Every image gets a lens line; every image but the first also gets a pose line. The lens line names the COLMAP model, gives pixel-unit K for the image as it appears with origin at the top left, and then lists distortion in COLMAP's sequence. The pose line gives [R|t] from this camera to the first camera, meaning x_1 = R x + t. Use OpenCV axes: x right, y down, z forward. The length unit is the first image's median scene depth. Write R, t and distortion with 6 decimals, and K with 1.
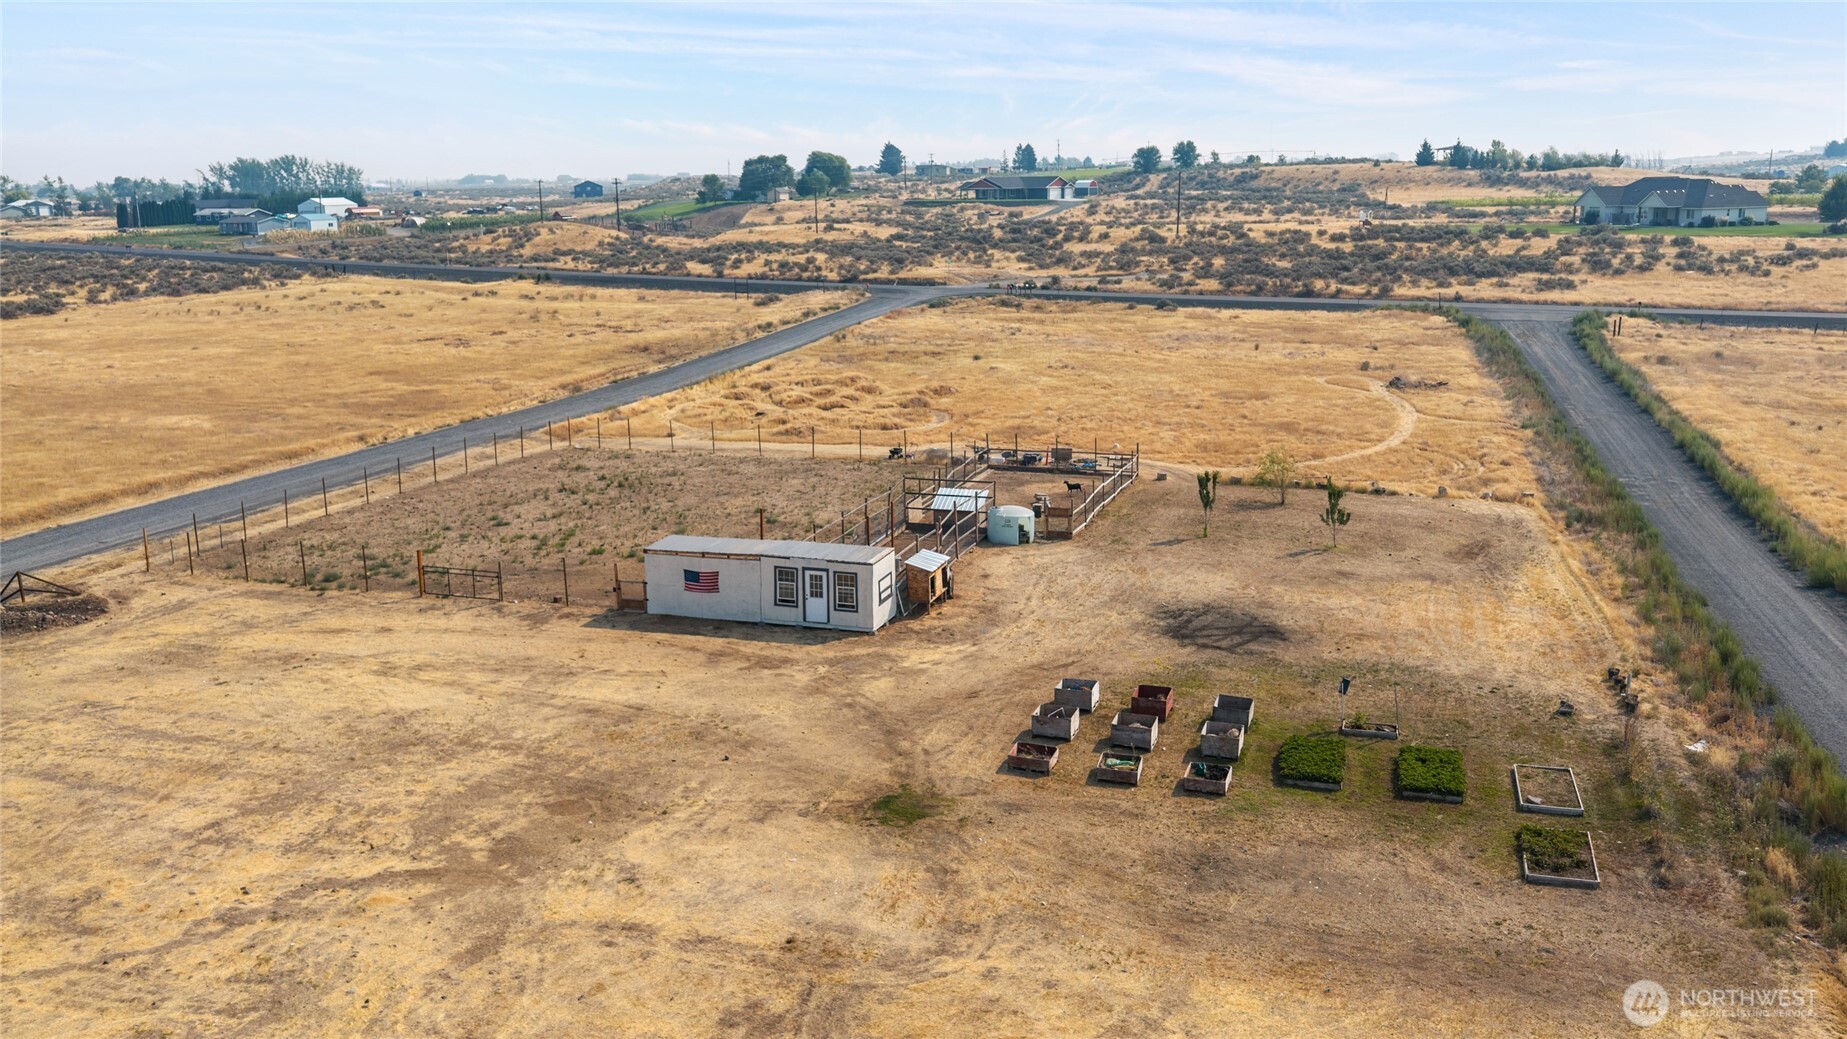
lens RADIAL K [[1460.4, 0, 923.5], [0, 1460.4, 519.5], [0, 0, 1]] dist [0.053117, -0.116600]
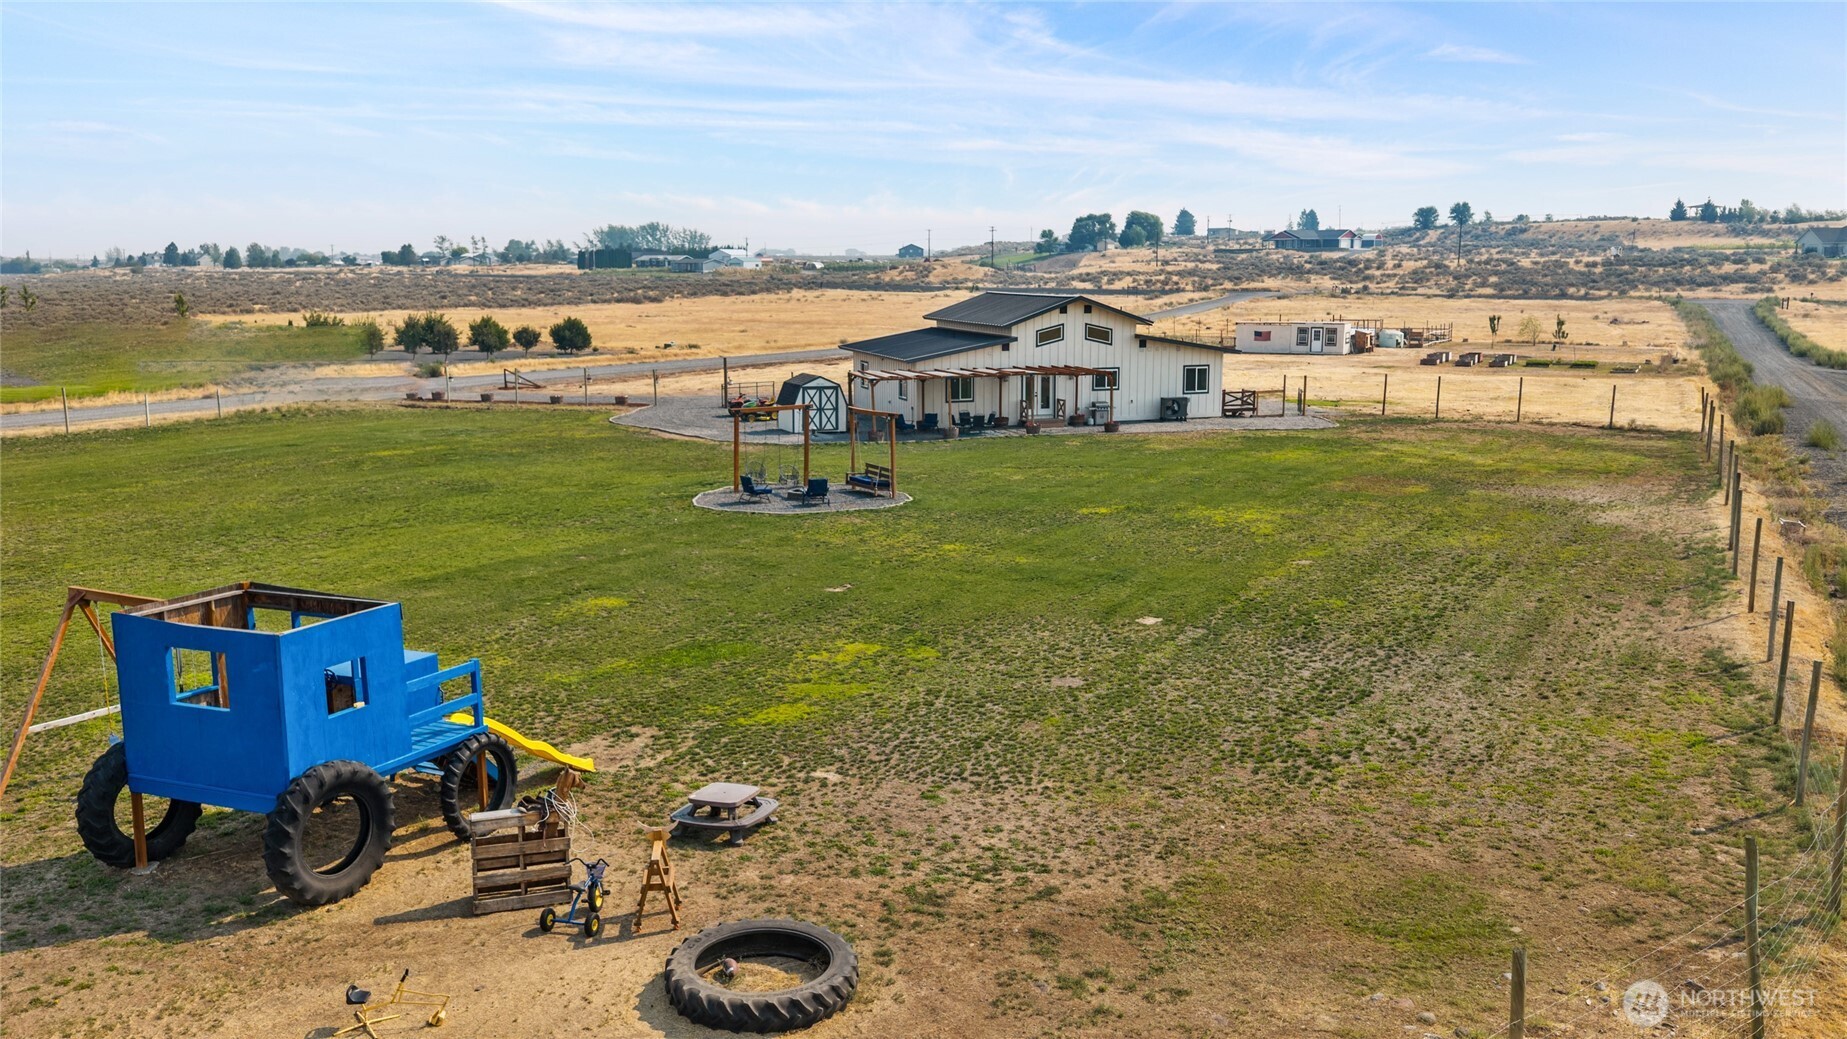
lens RADIAL K [[1482.5, 0, 923.5], [0, 1482.5, 519.5], [0, 0, 1]] dist [0.007647, -0.018798]
pose [[0.986627, 0.034426, -0.159316, -0.066540], [-0.043297, 0.997679, -0.052551, 0.106426], [0.157137, 0.058746, 0.985828, -0.303271]]
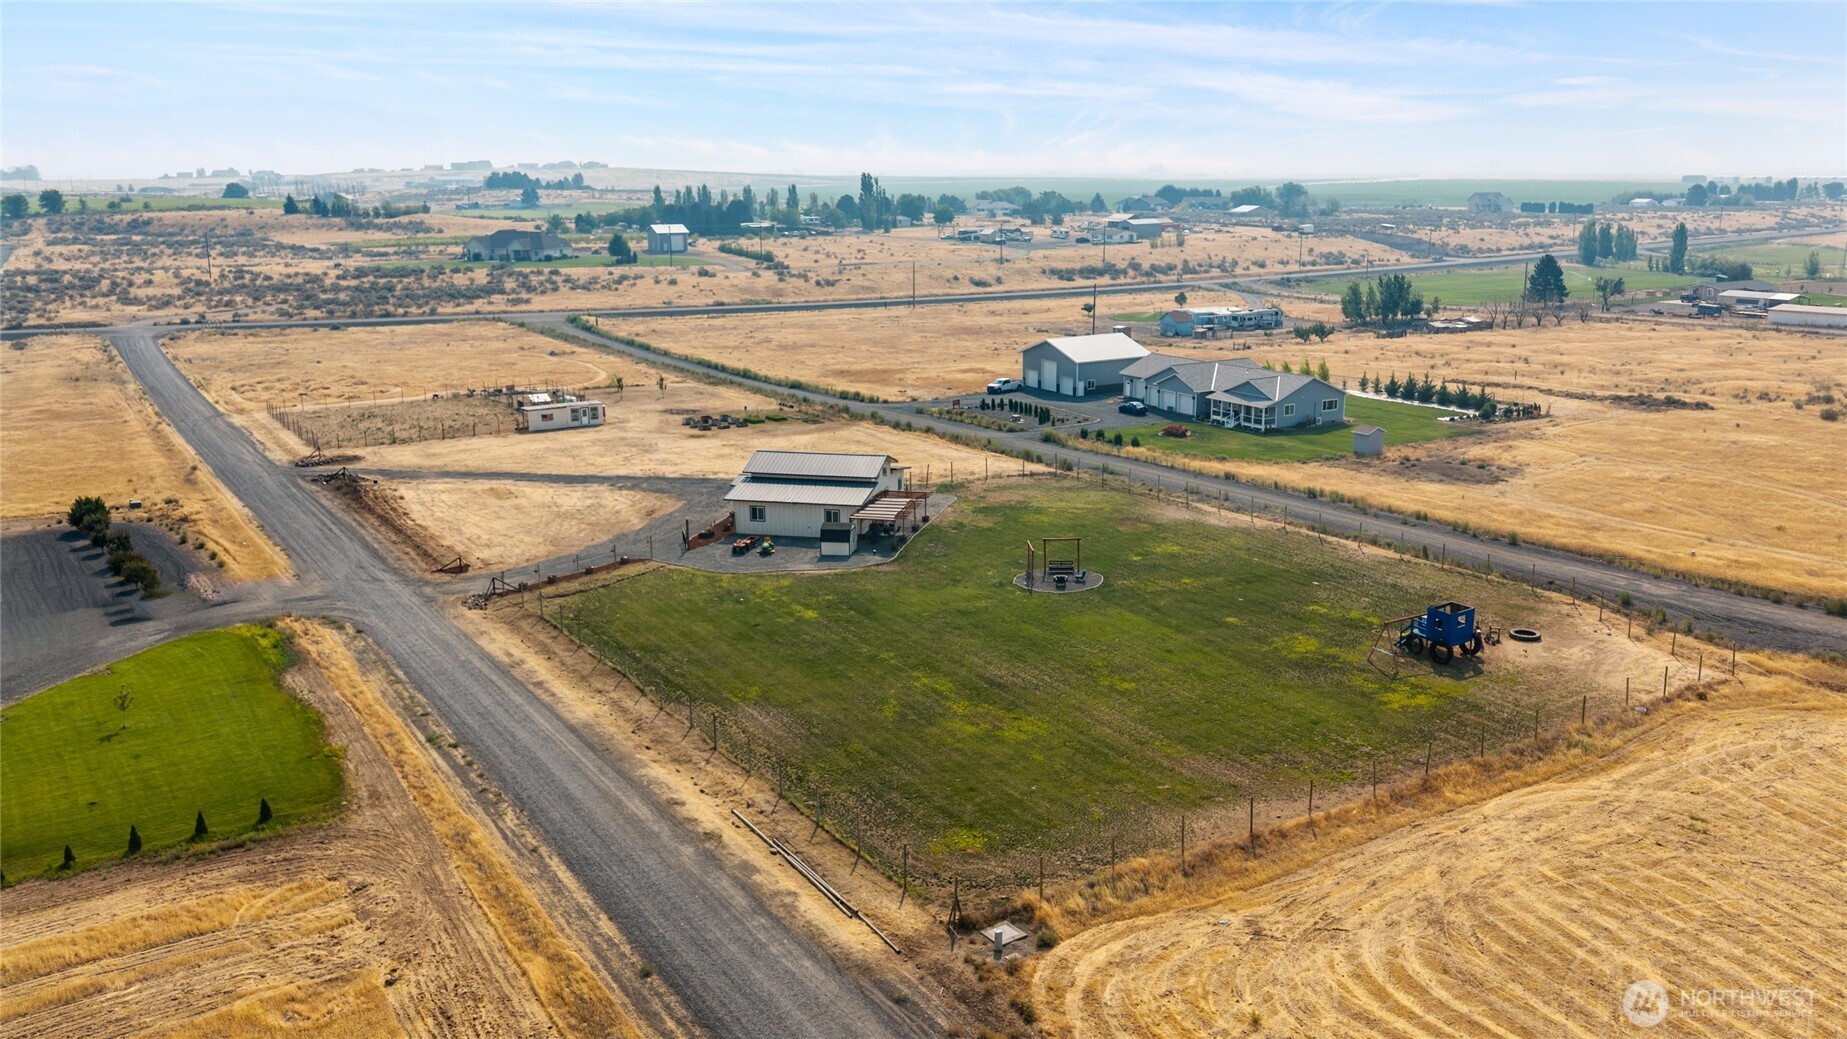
lens RADIAL K [[1507.1, 0, 923.5], [0, 1507.1, 519.5], [0, 0, 1]] dist [0.070473, -0.141389]
pose [[0.642039, -0.167180, 0.748222, -0.473555], [0.172406, 0.982422, 0.071569, 0.036977], [-0.747035, 0.083048, 0.659576, -0.389433]]
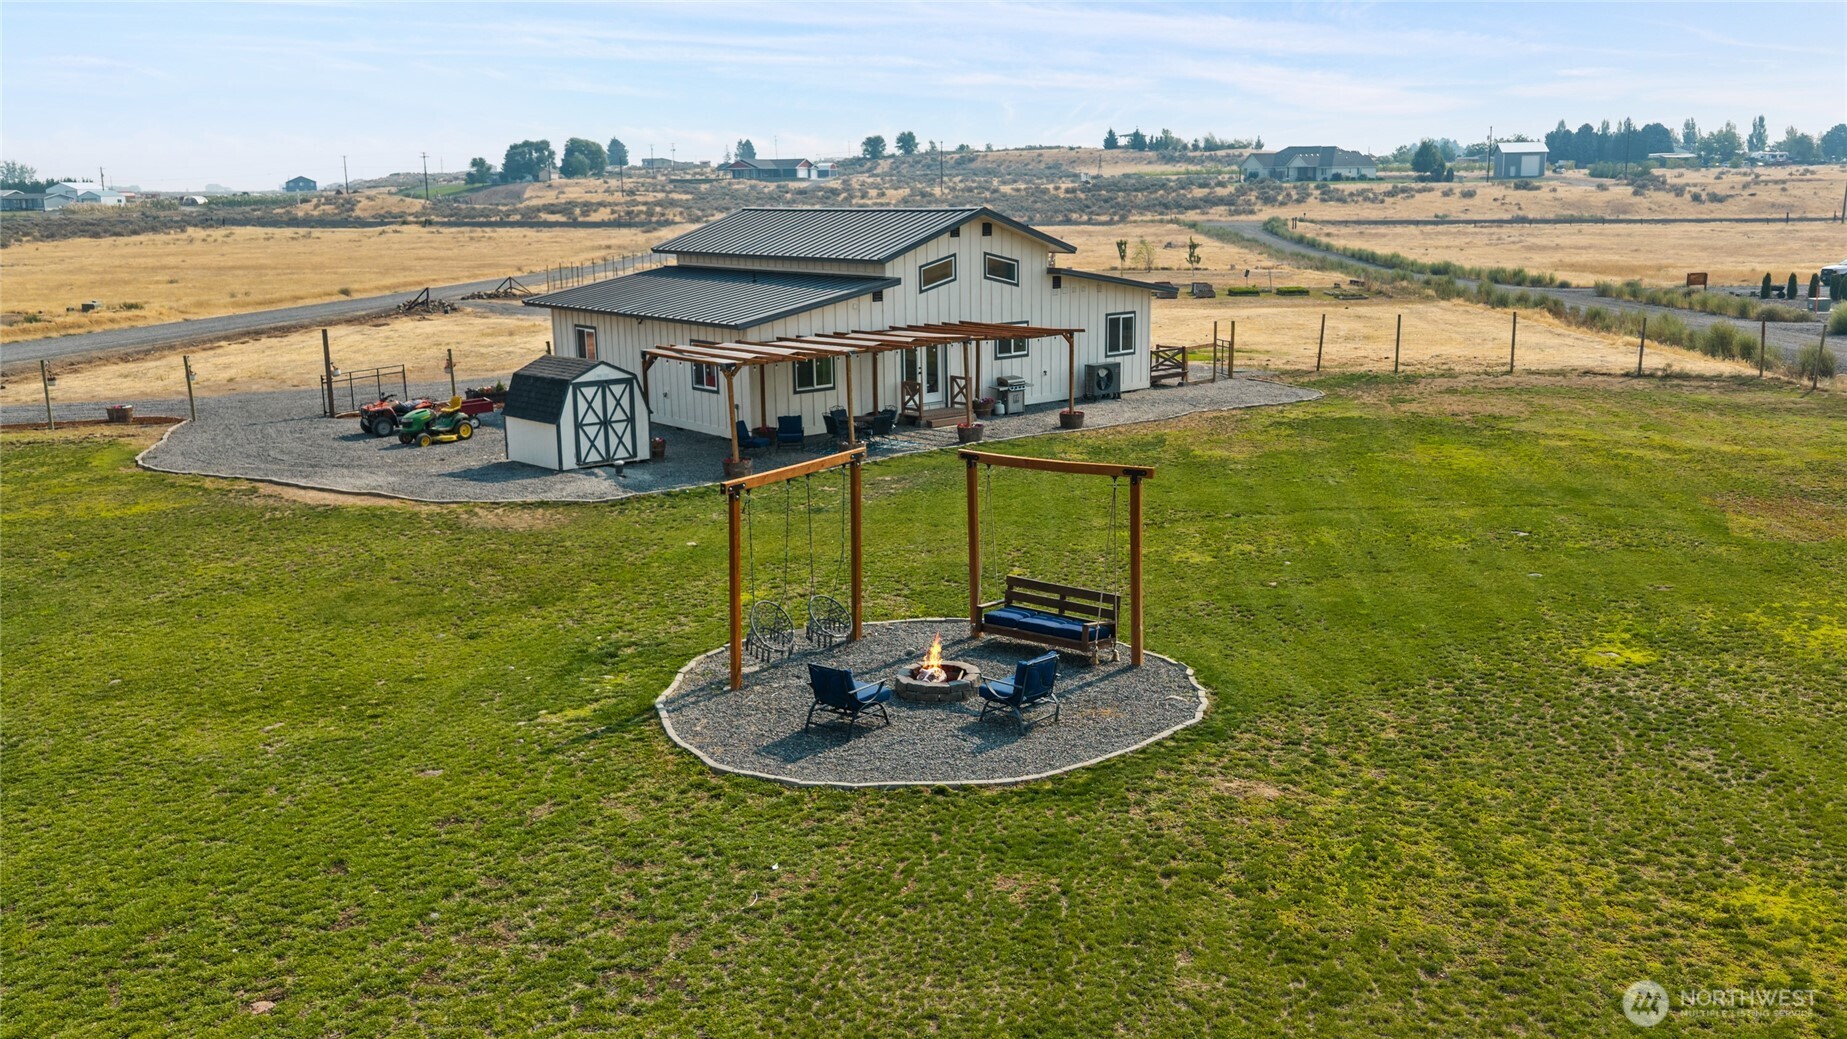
lens RADIAL K [[1474.6, 0, 923.5], [0, 1474.6, 519.5], [0, 0, 1]] dist [0.062349, -0.122360]
pose [[0.973218, -0.051188, 0.224111, -0.129131], [0.054486, 0.998478, -0.008550, 0.086211], [-0.223332, 0.020532, 0.974526, -0.193543]]
